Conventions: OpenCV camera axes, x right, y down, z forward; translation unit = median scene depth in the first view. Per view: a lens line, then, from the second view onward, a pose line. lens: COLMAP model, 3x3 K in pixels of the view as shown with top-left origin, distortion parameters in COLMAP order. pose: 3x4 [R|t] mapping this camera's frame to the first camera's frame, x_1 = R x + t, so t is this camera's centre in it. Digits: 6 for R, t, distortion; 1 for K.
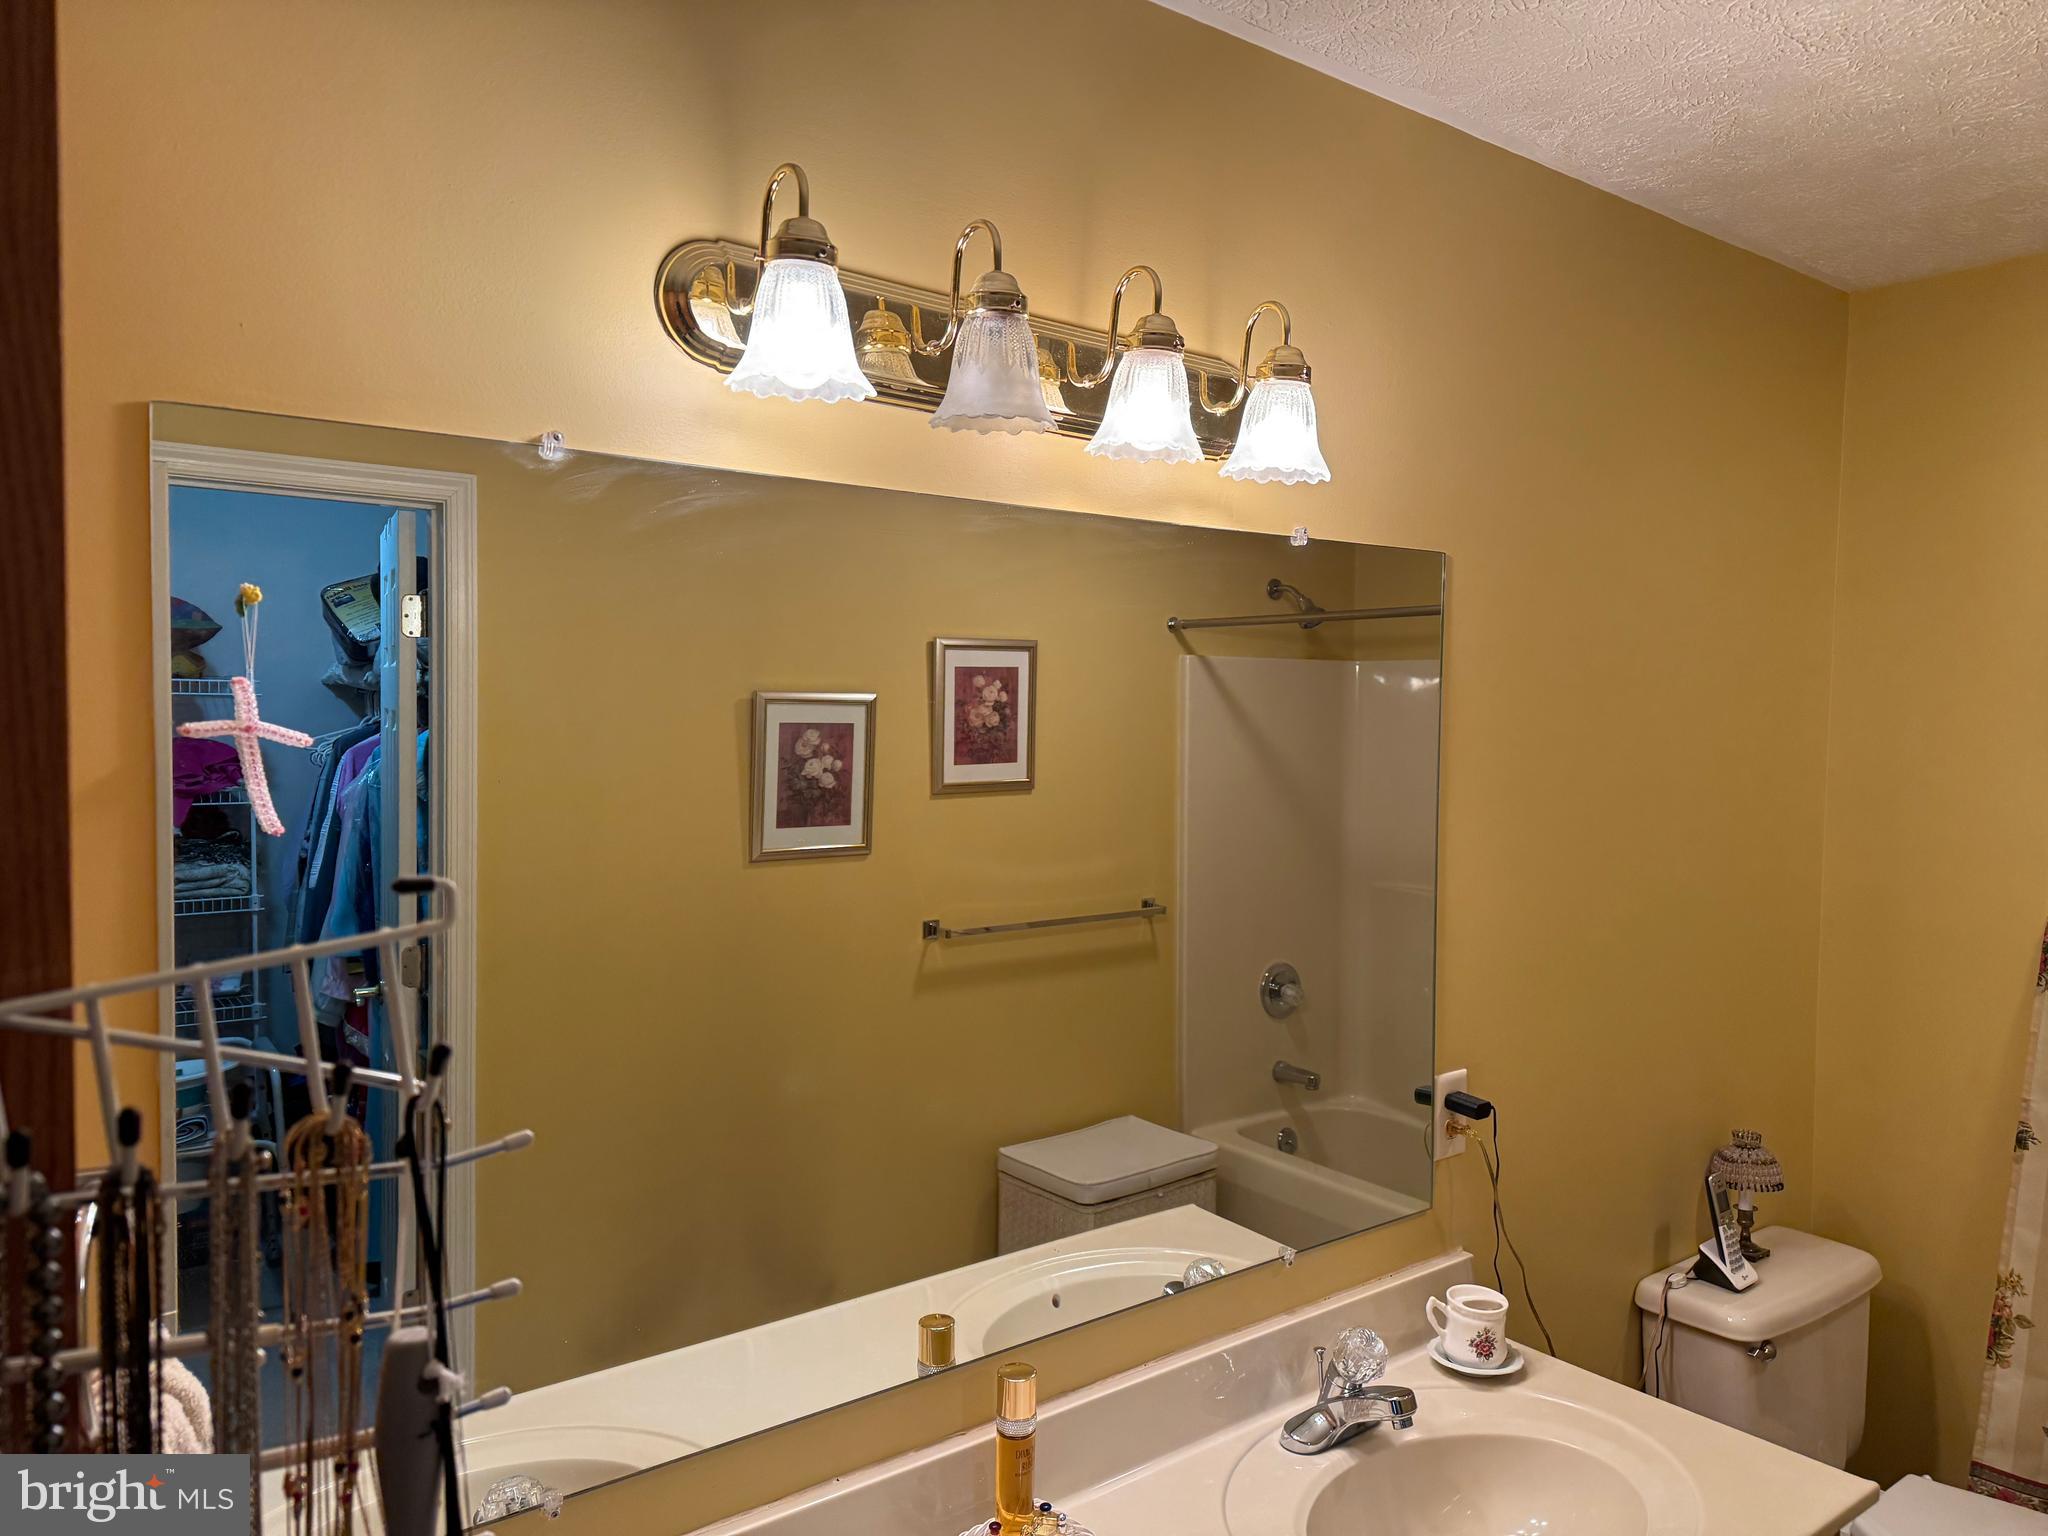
lens RADIAL K [[1398.0, 0, 1074.0], [0, 1398.0, 754.8], [0, 0, 1]] dist [0.071929, -0.083100]
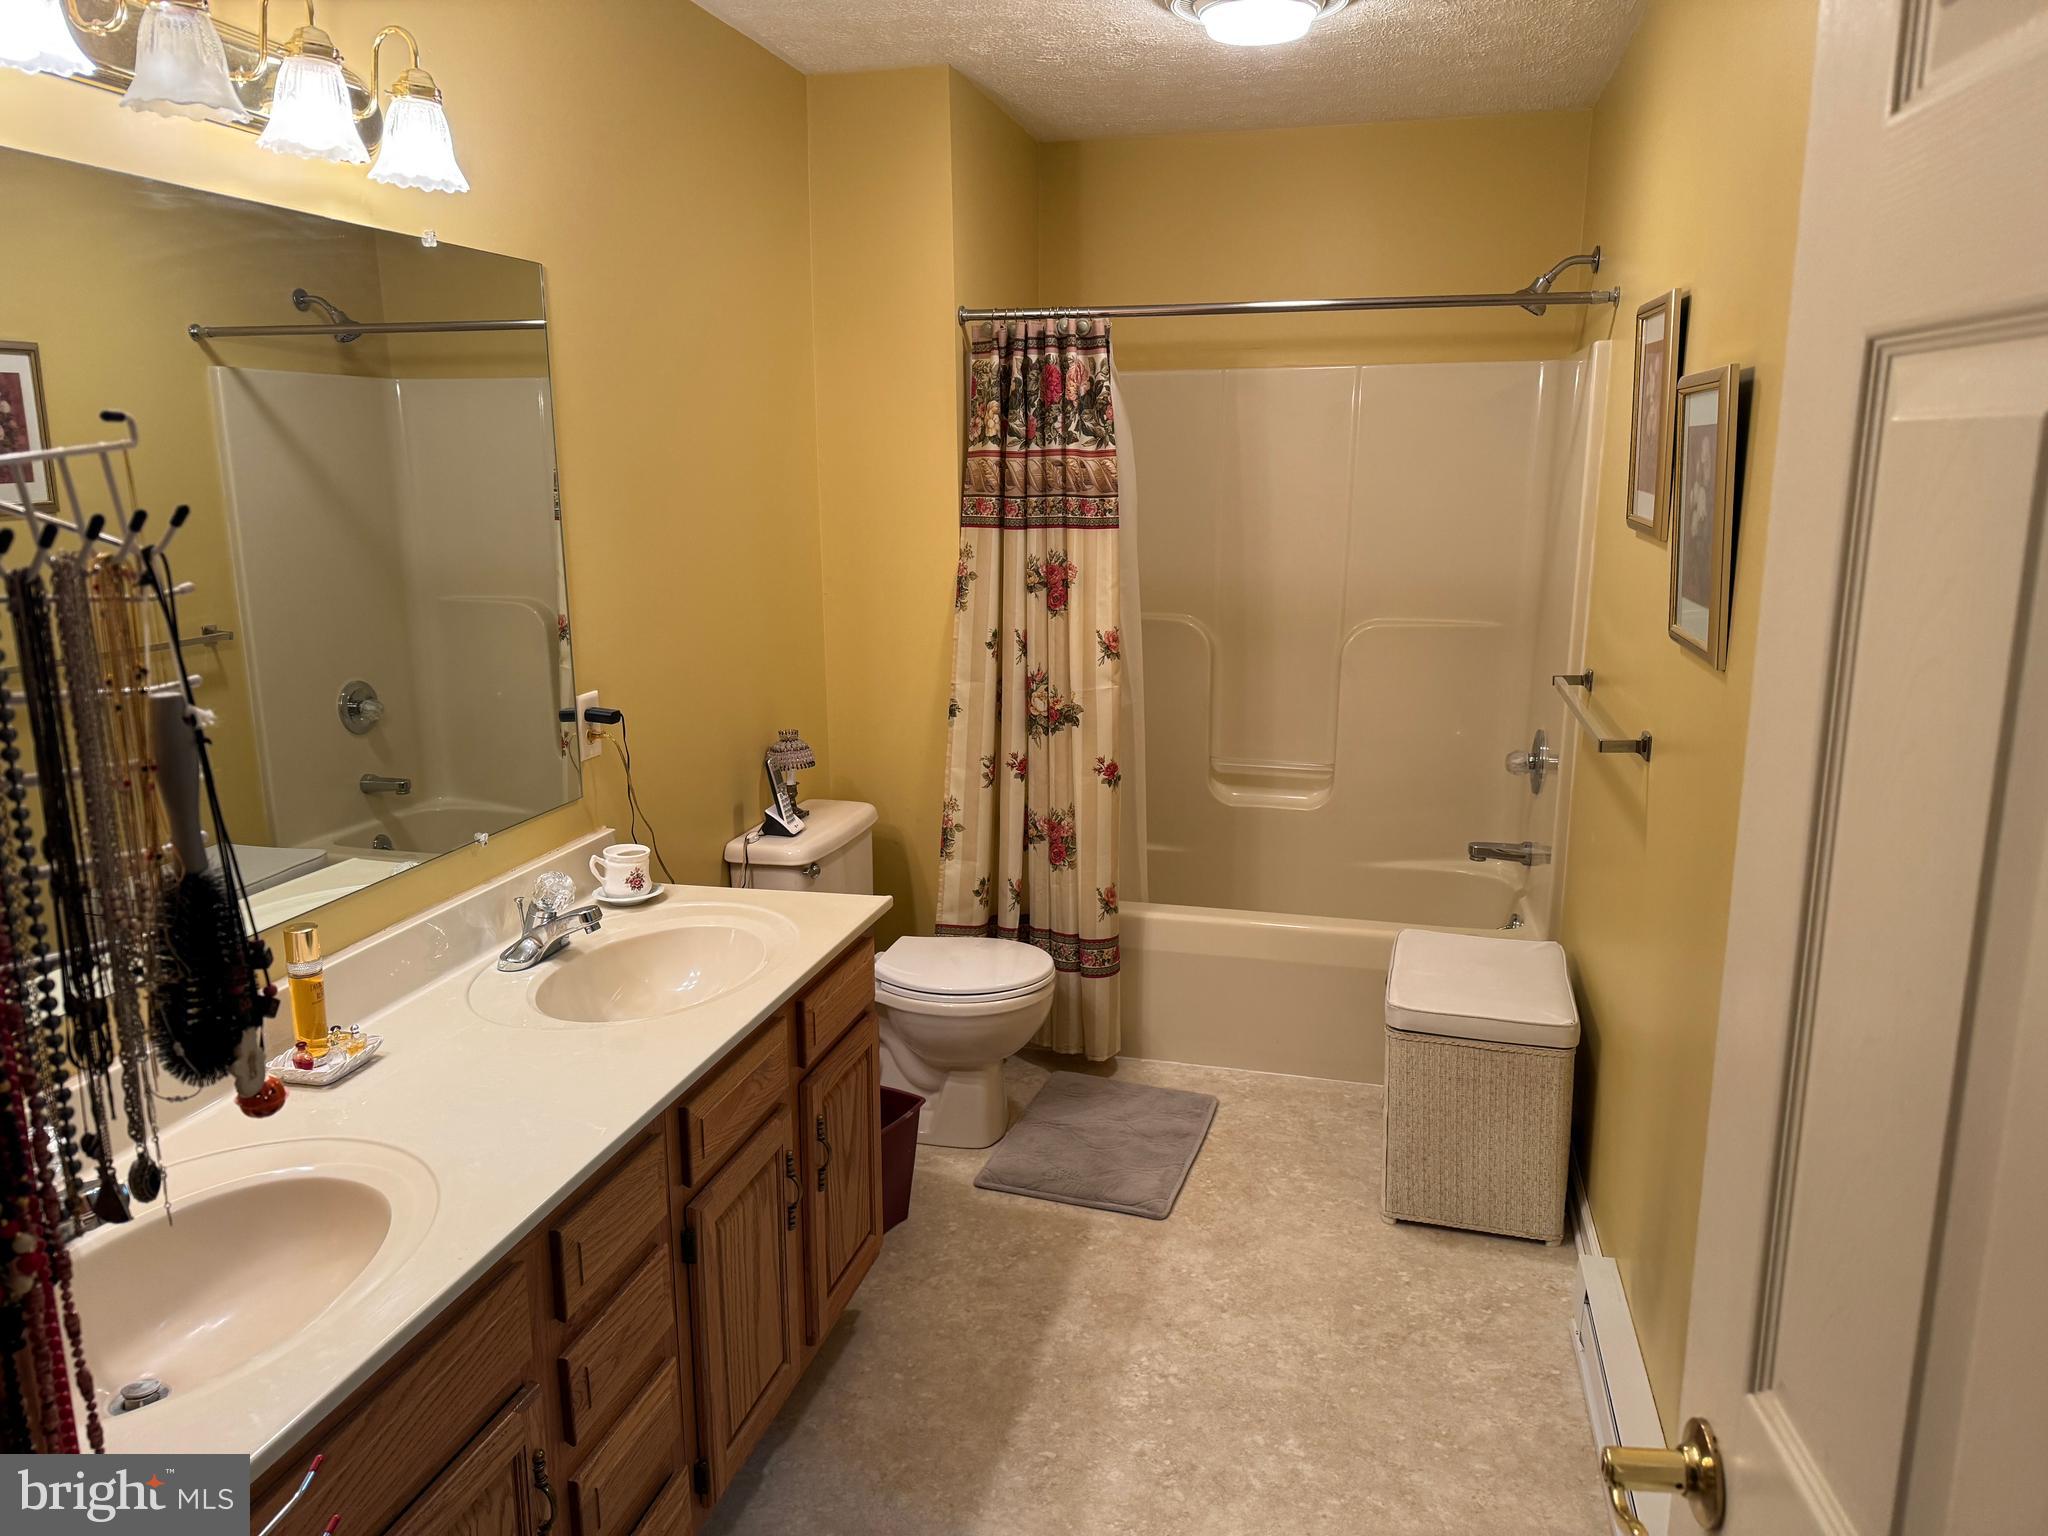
lens RADIAL K [[1398.0, 0, 1036.9], [0, 1398.0, 762.4], [0, 0, 1]] dist [0.071929, -0.083100]
pose [[0.787212, -0.145004, 0.599393, -0.157531], [0.036517, 0.981218, 0.189414, 0.050192], [-0.615601, -0.127221, 0.777721, -0.215601]]
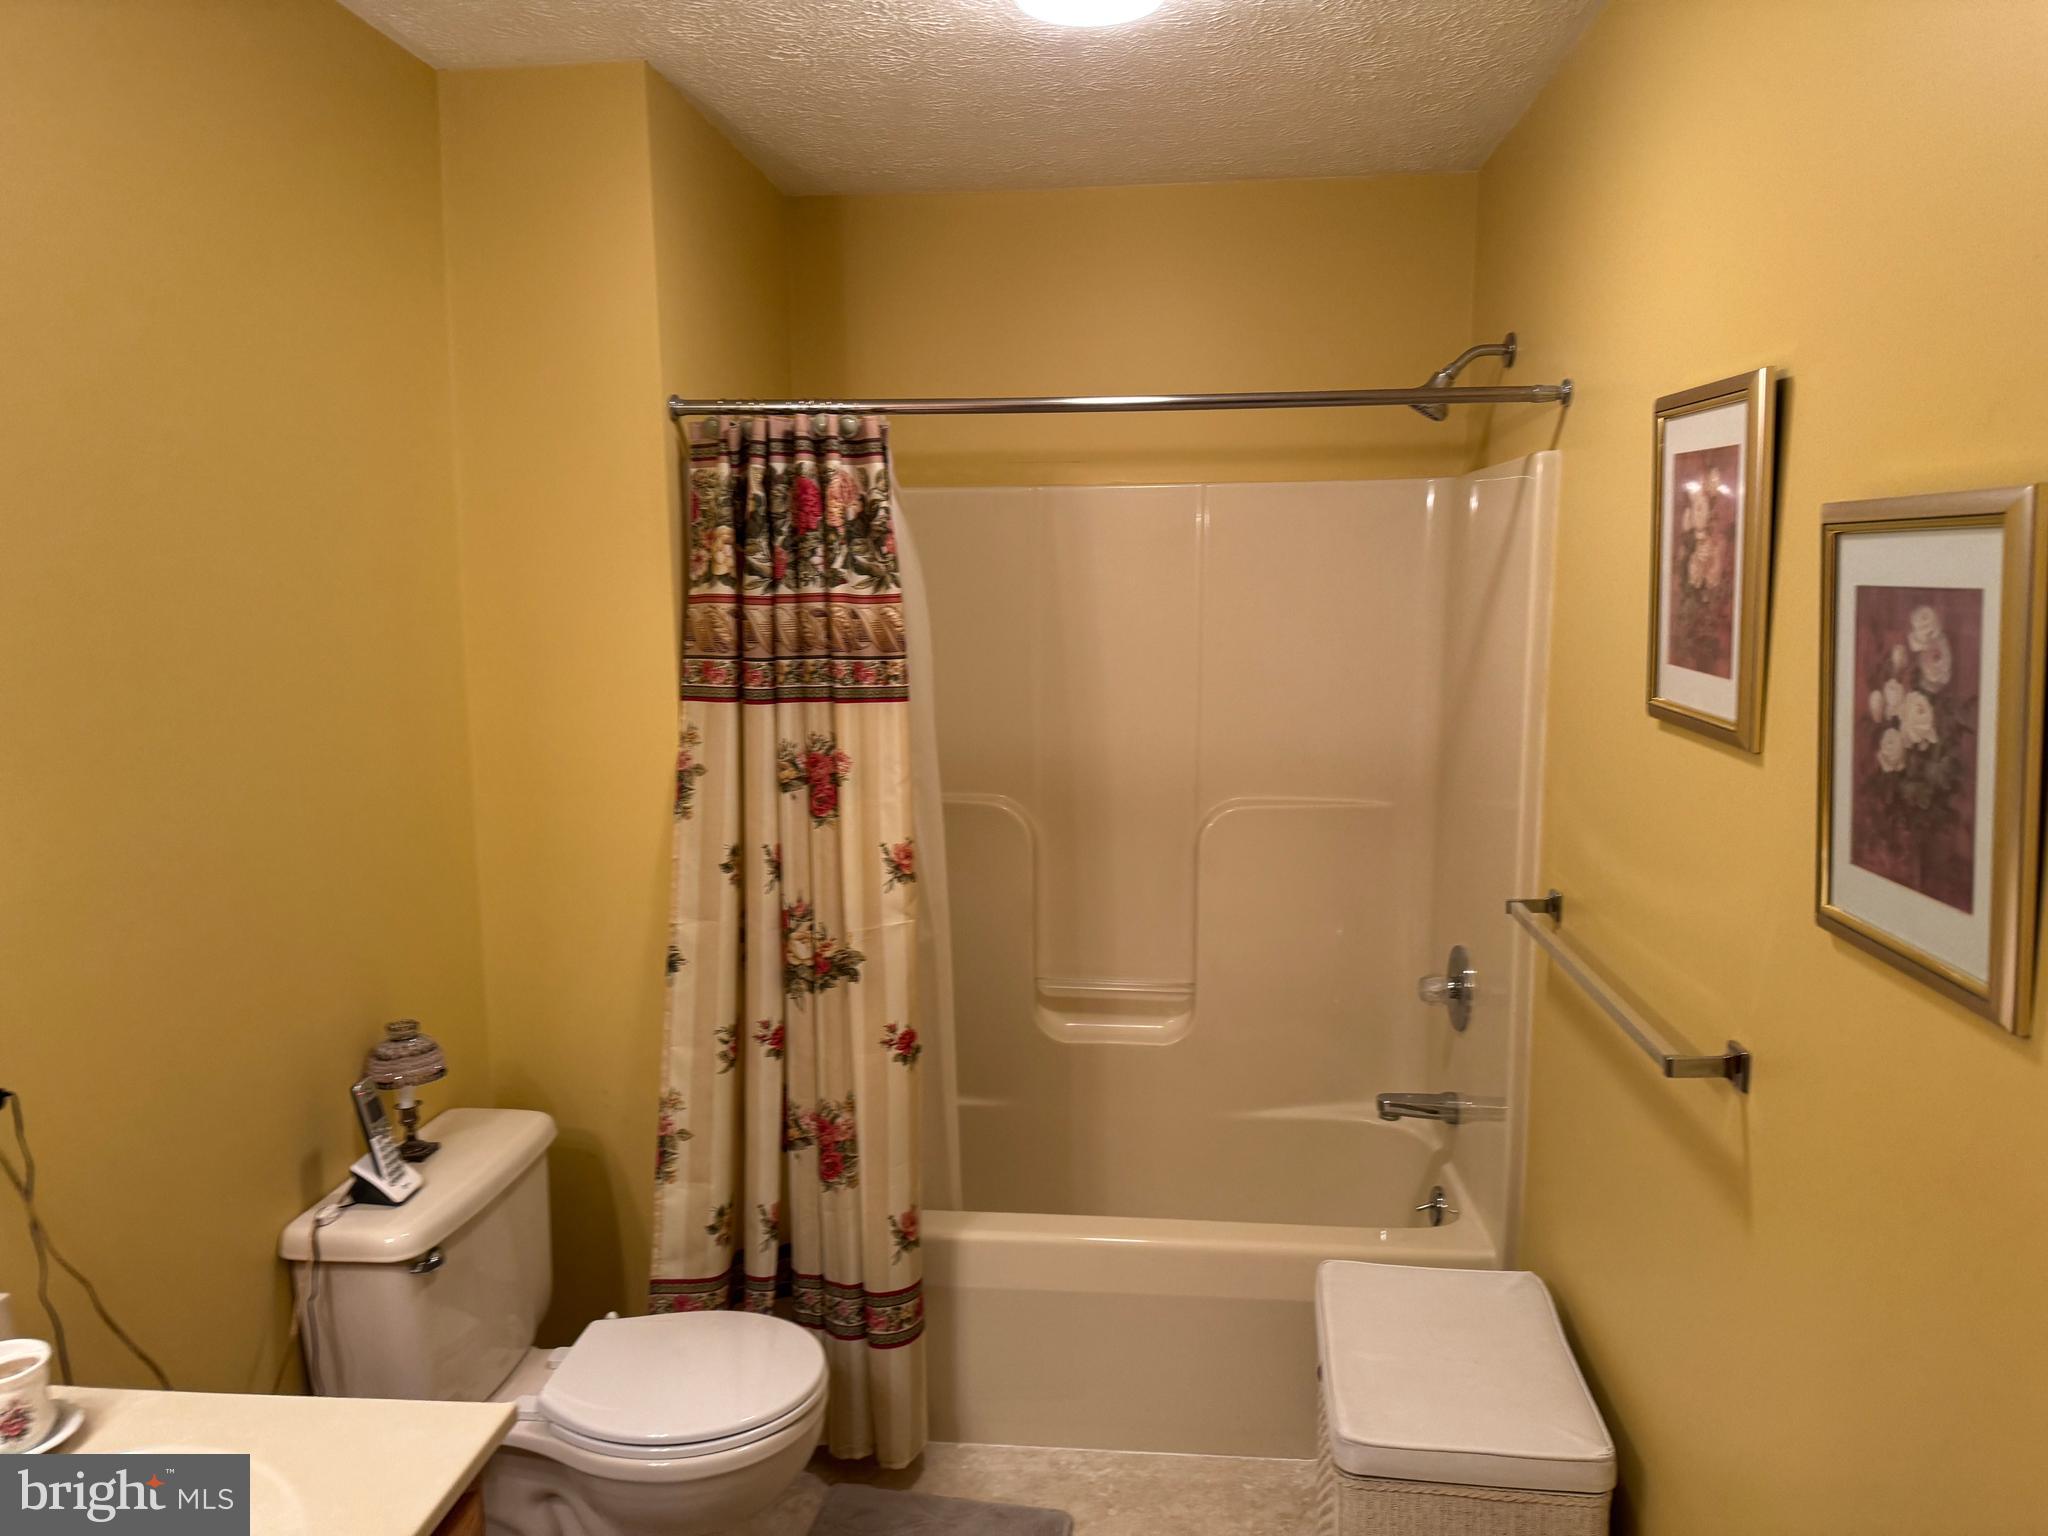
lens RADIAL K [[1398.0, 0, 1029.1], [0, 1398.0, 754.6], [0, 0, 1]] dist [0.071929, -0.083100]
pose [[0.690688, -0.112317, 0.714377, 0.136024], [0.042324, 0.992450, 0.115117, 0.013447], [-0.721913, -0.049275, 0.690227, 0.114024]]
